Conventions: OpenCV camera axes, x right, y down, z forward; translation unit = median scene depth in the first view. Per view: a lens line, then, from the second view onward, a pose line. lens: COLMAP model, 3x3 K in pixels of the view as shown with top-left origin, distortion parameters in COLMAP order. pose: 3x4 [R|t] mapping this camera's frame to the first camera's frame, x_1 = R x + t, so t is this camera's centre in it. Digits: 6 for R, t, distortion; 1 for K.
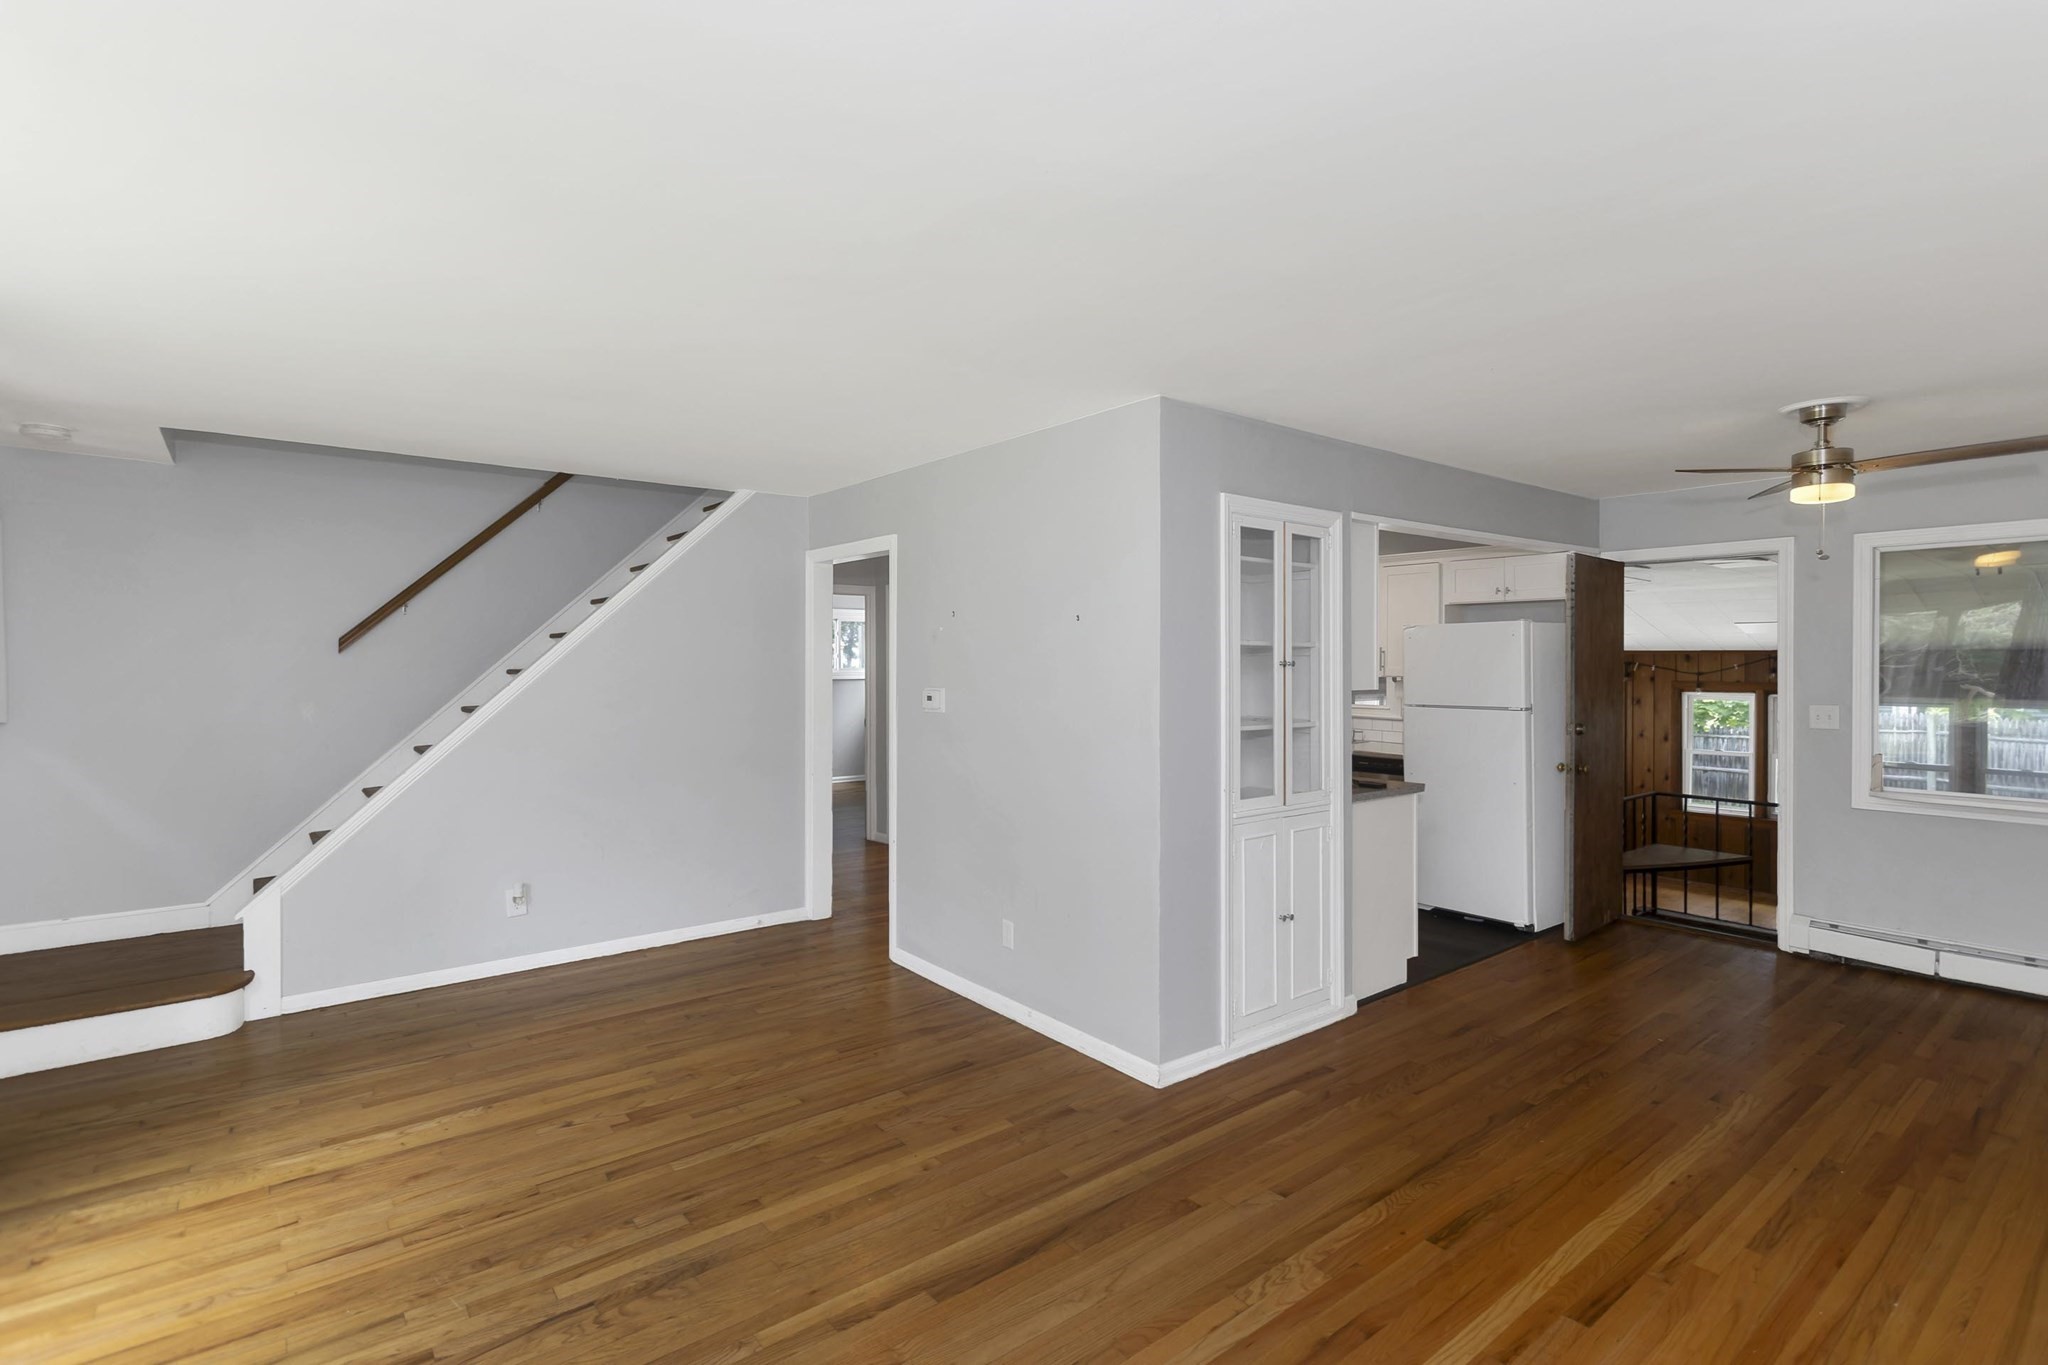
lens RADIAL K [[976.1, 0, 1021.1], [0, 976.1, 671.8], [0, 0, 1]] dist [-0.002066, 0.000243]
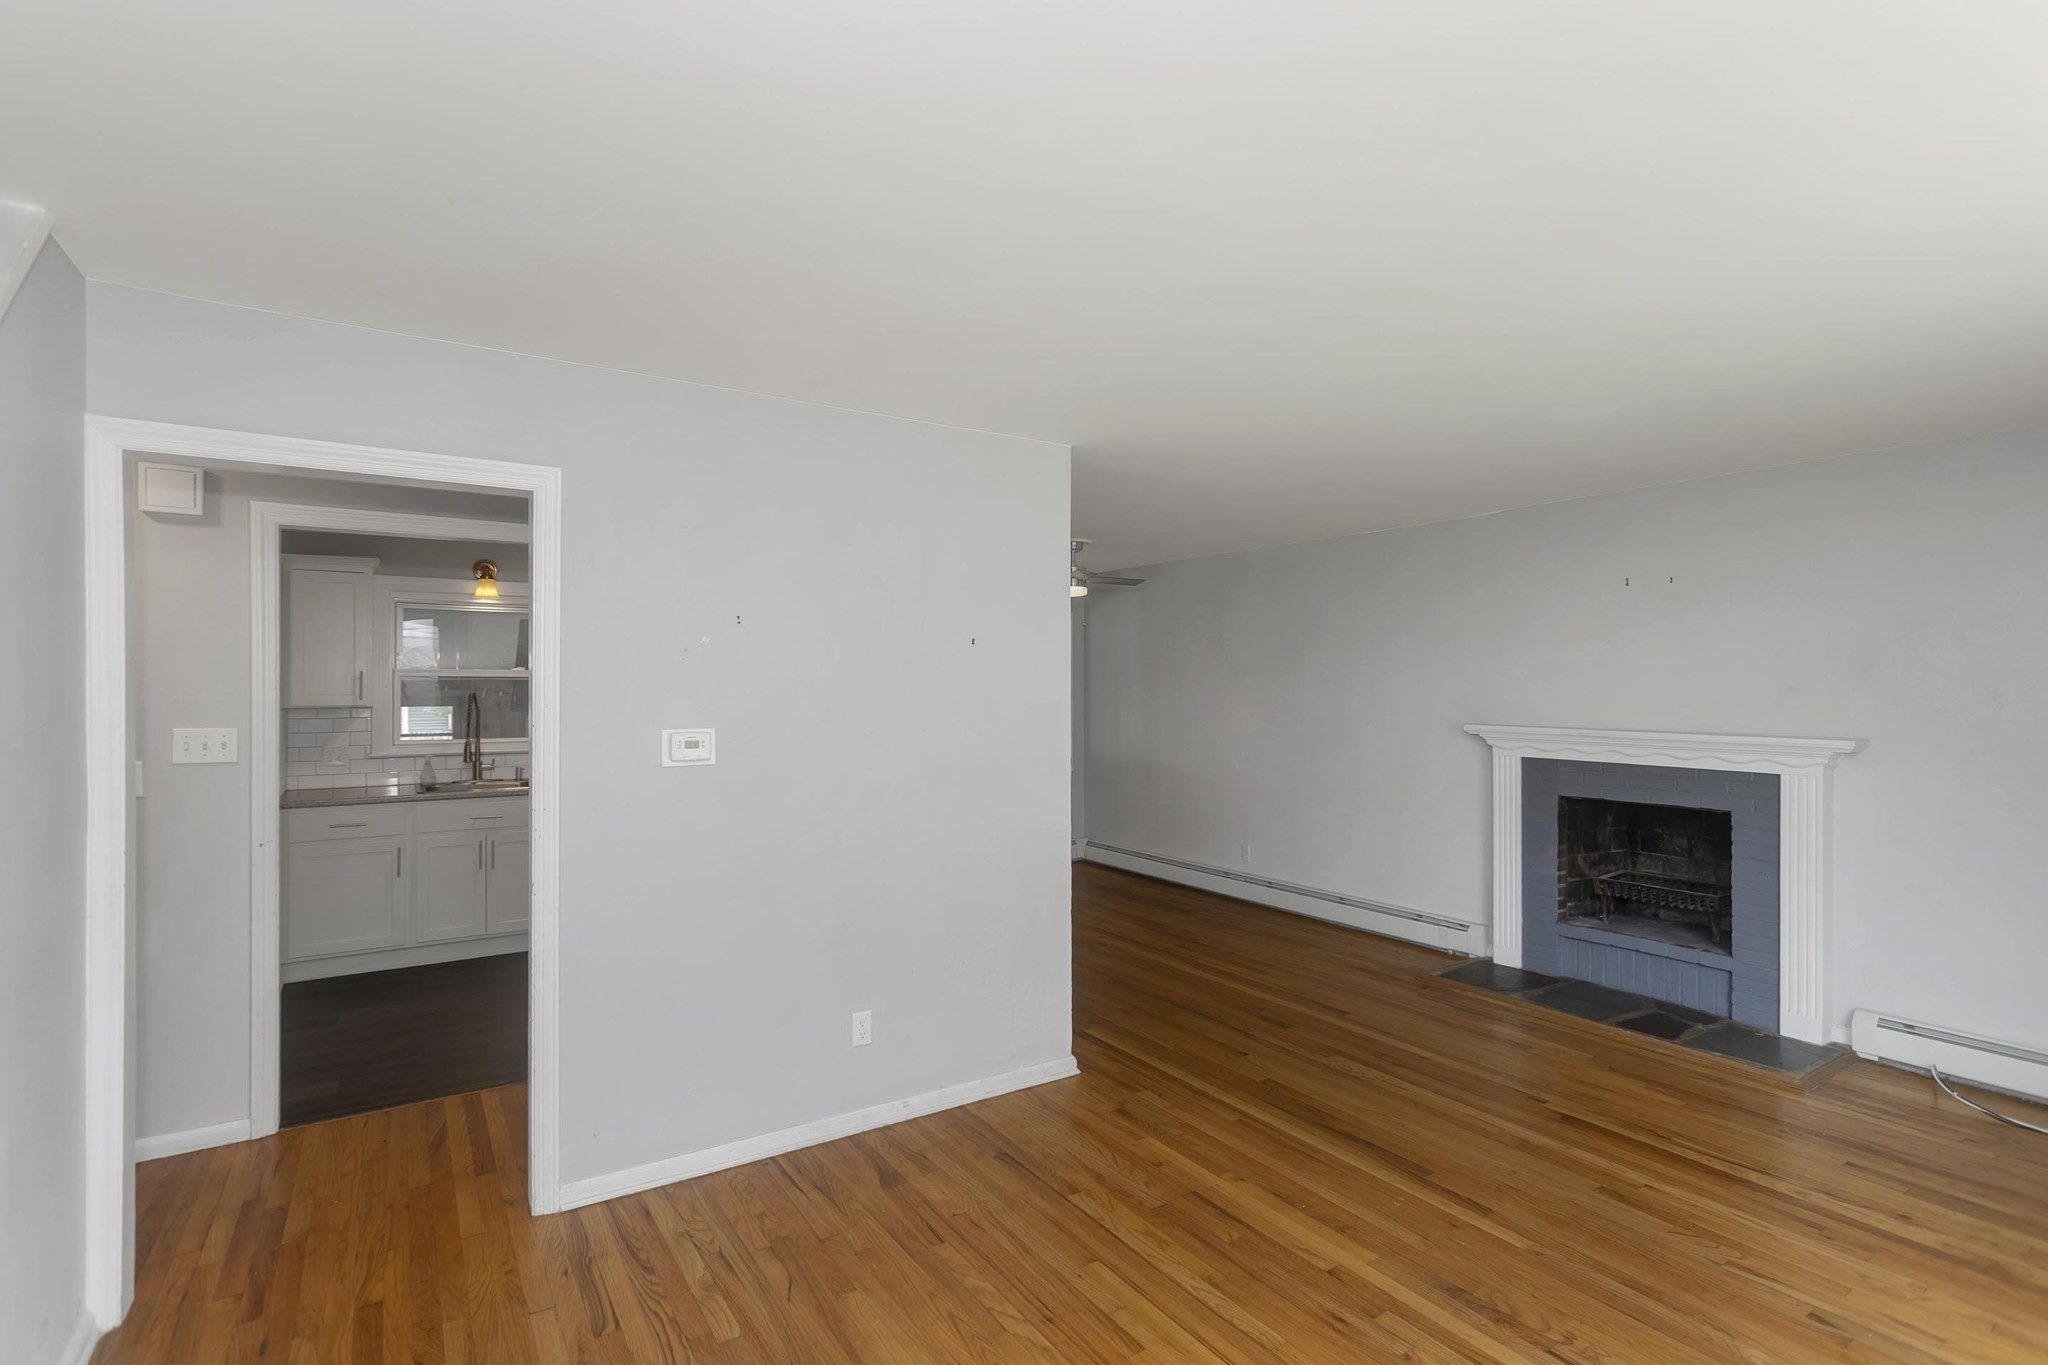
lens RADIAL K [[1014.9, 0, 1051.3], [0, 1014.9, 683.3], [0, 0, 1]] dist [-0.000126, -0.000429]
pose [[0.054159, 0.000428, 0.998532, -1.008798], [0.010276, 0.999947, -0.000986, -0.004401], [-0.998479, 0.010314, 0.054152, 0.988429]]
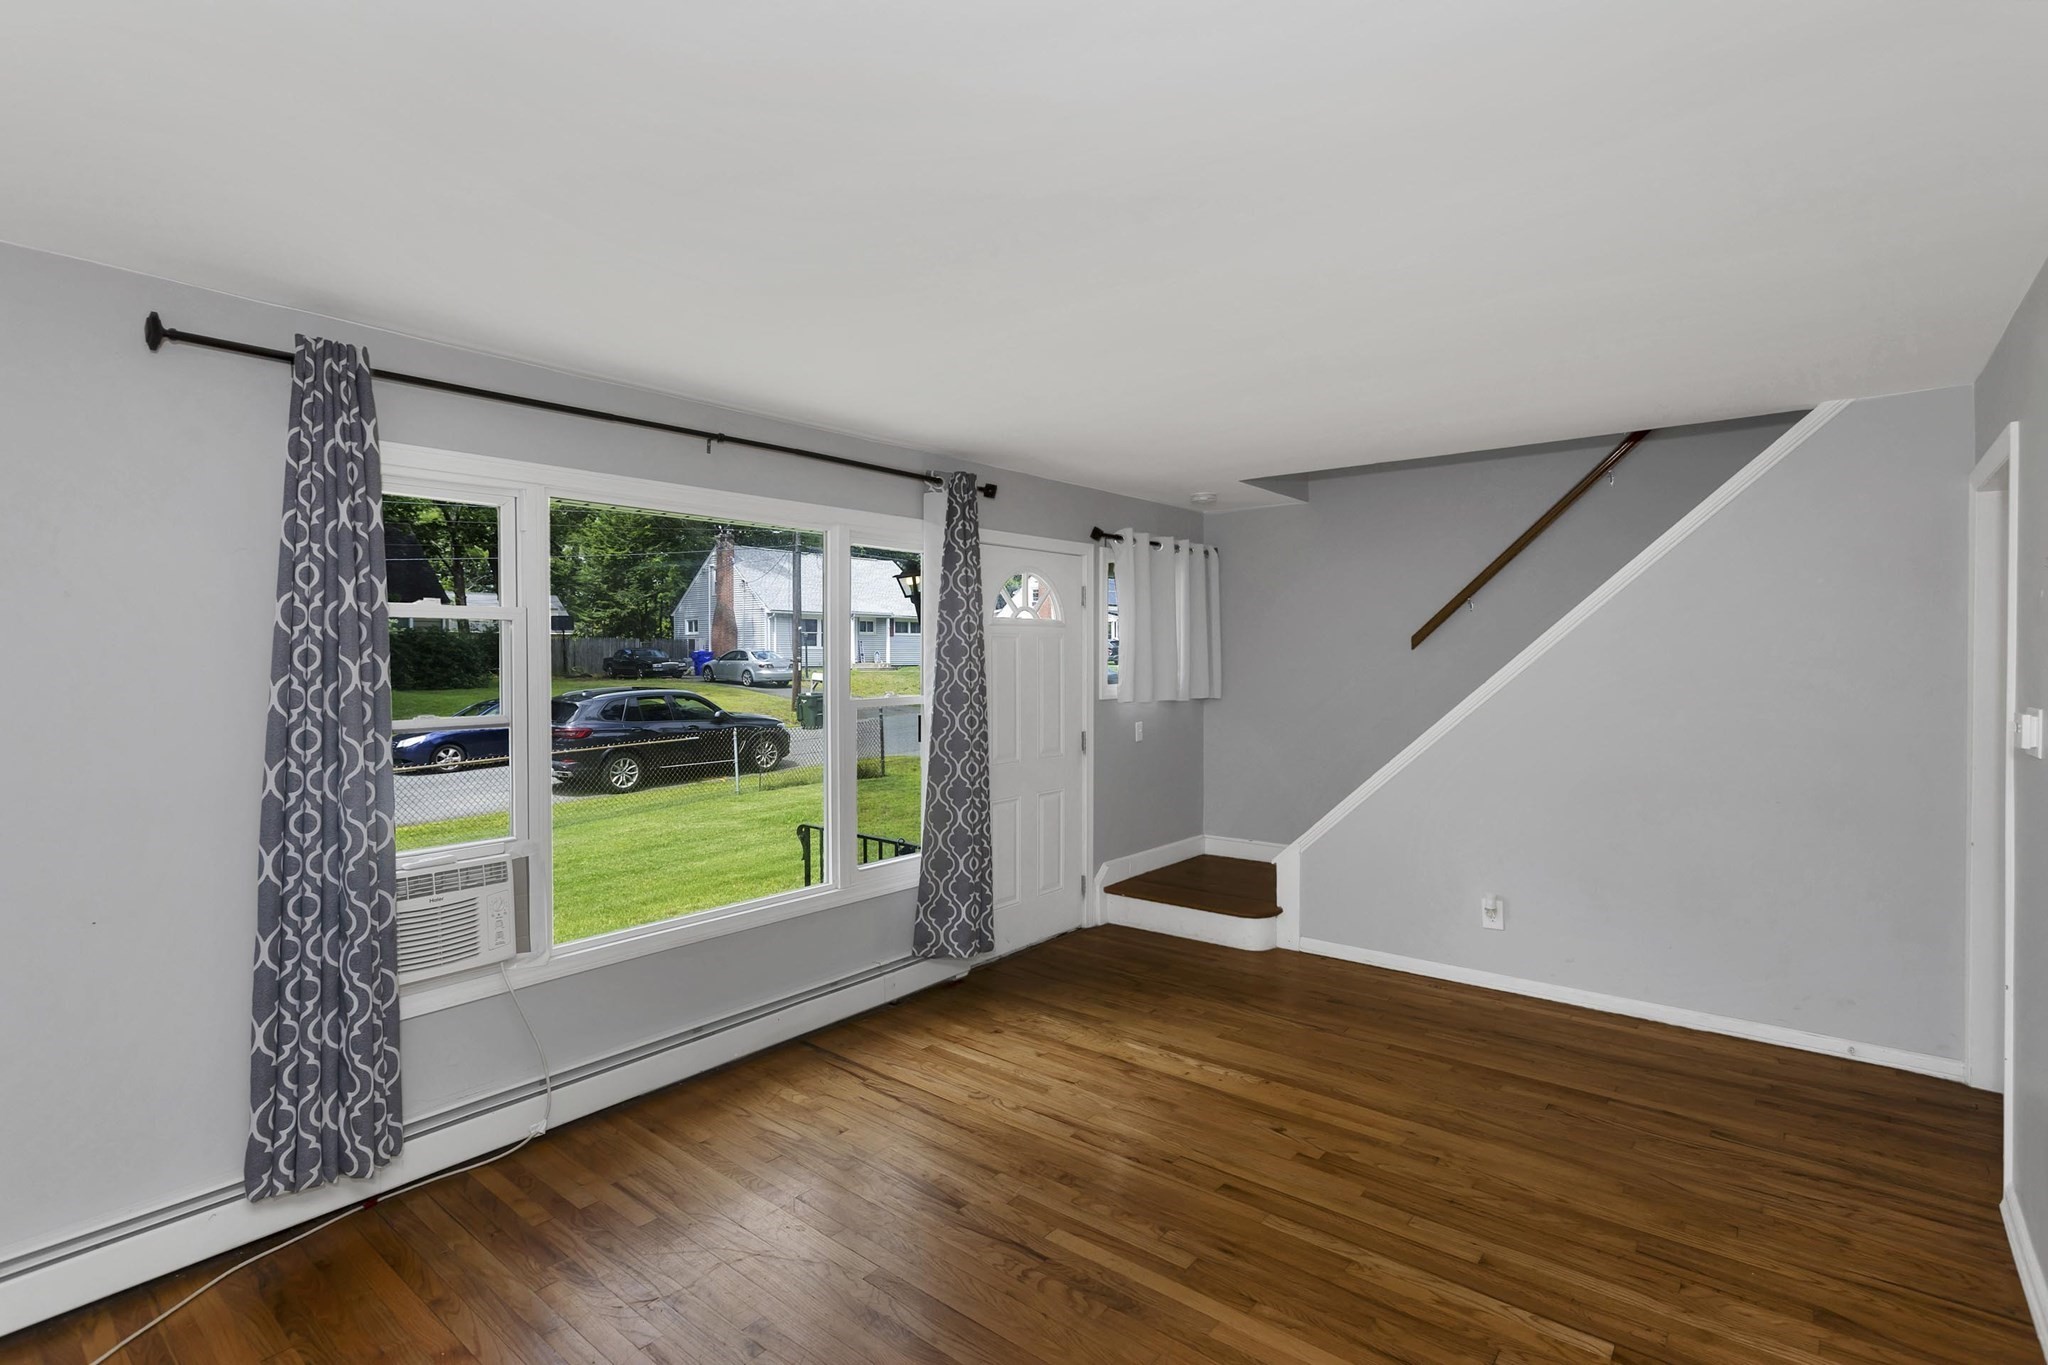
lens RADIAL K [[977.7, 0, 1038.4], [0, 977.7, 662.2], [0, 0, 1]] dist [0.007679, 0.000180]
pose [[0.225975, 0.007048, -0.974108, 0.409796], [-0.010821, 0.999930, 0.004725, -0.003425], [0.974073, 0.009473, 0.226036, 0.517069]]
